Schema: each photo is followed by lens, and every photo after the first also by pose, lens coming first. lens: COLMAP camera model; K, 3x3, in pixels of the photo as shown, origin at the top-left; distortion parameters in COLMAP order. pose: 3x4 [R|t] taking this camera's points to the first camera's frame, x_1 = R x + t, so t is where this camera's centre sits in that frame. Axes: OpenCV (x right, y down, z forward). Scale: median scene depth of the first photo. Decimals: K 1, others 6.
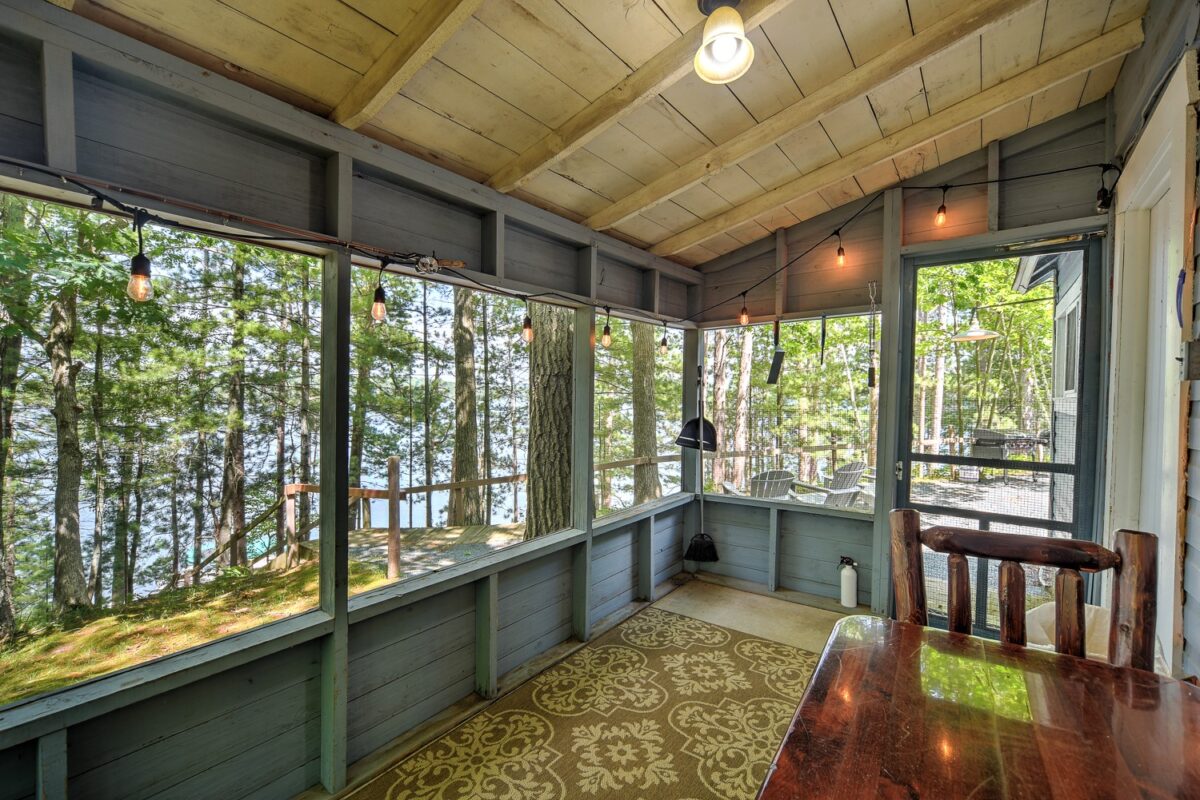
lens RADIAL K [[501.7, 0, 602.4], [0, 501.7, 401.6], [0, 0, 1]] dist [-0.007131, 0.002296]
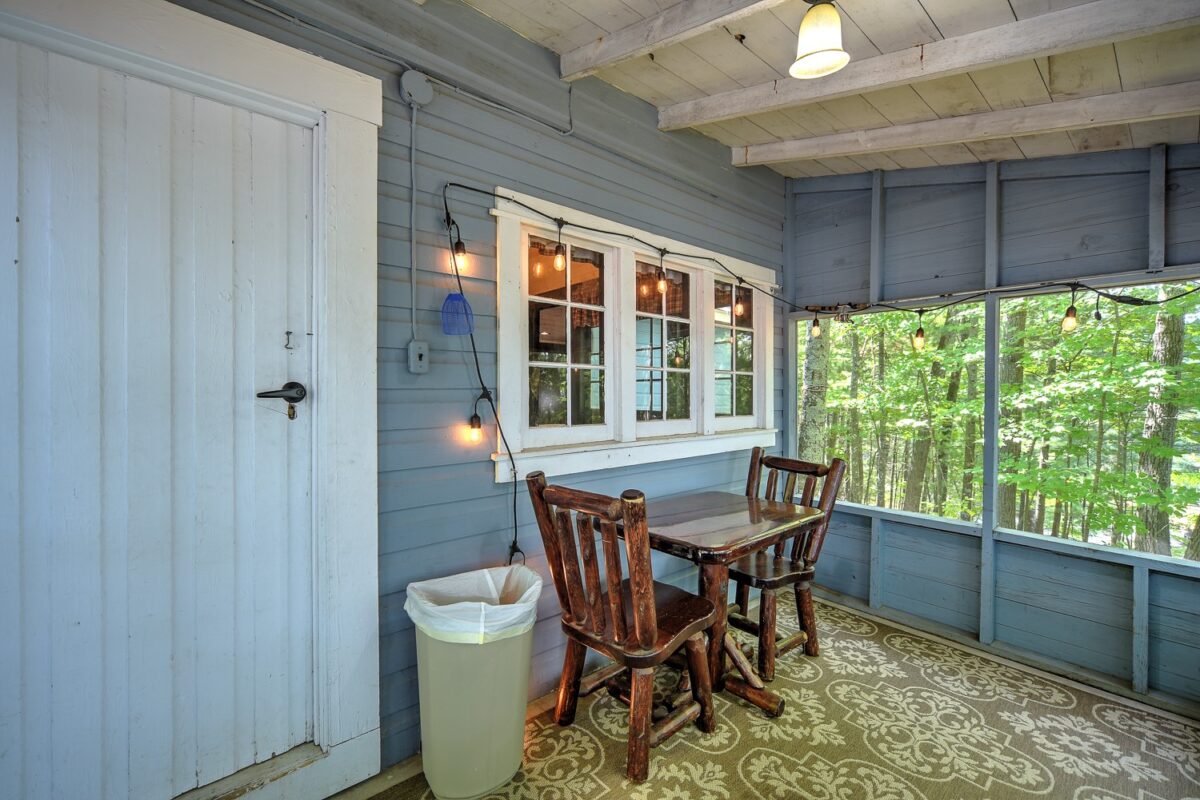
lens RADIAL K [[501.7, 0, 605.3], [0, 501.7, 400.5], [0, 0, 1]] dist [-0.007131, 0.002296]
pose [[-0.981333, -0.009080, 0.192099, 0.437731], [-0.004657, 0.999714, 0.023463, -0.007118], [-0.192257, 0.022130, -0.981095, 1.201114]]
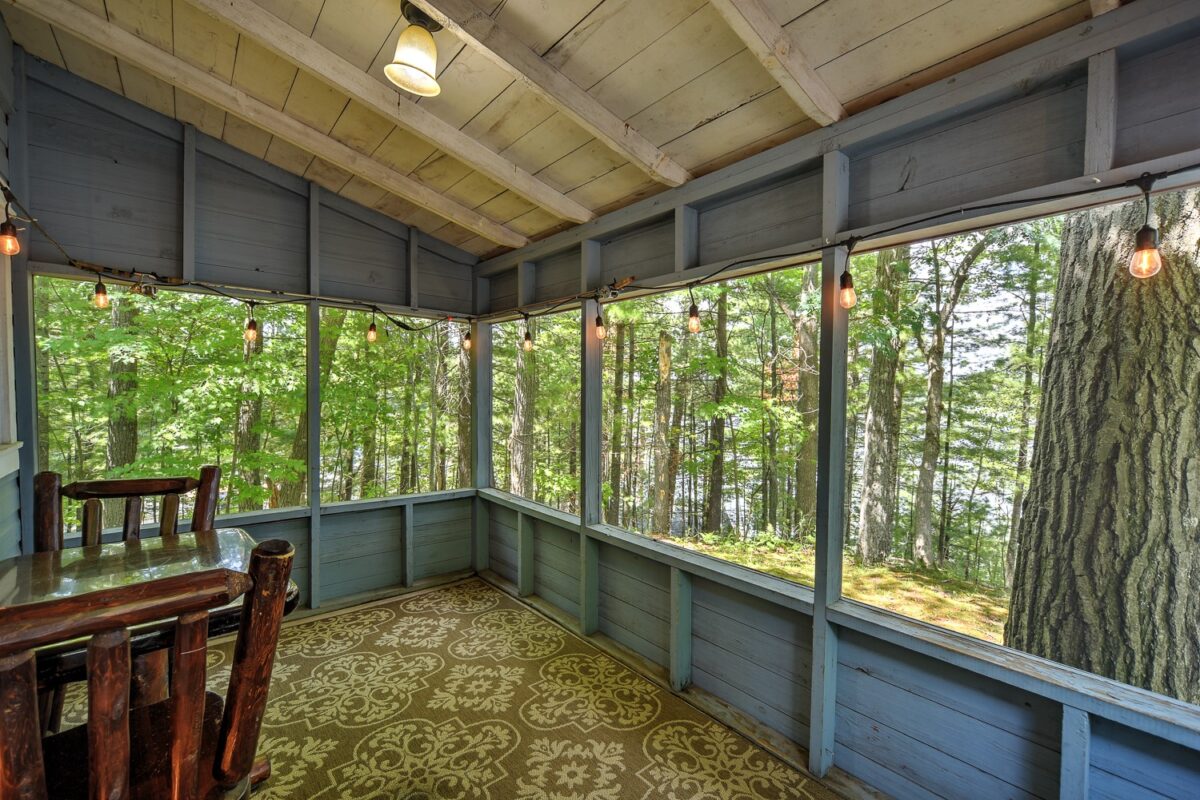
lens RADIAL K [[501.7, 0, 604.5], [0, 501.7, 400.4], [0, 0, 1]] dist [-0.007131, 0.002296]
pose [[-0.196781, 0.015997, -0.980317, 0.758531], [-0.021915, 0.999545, 0.020709, -0.010421], [0.980203, 0.025558, -0.196341, 1.002505]]
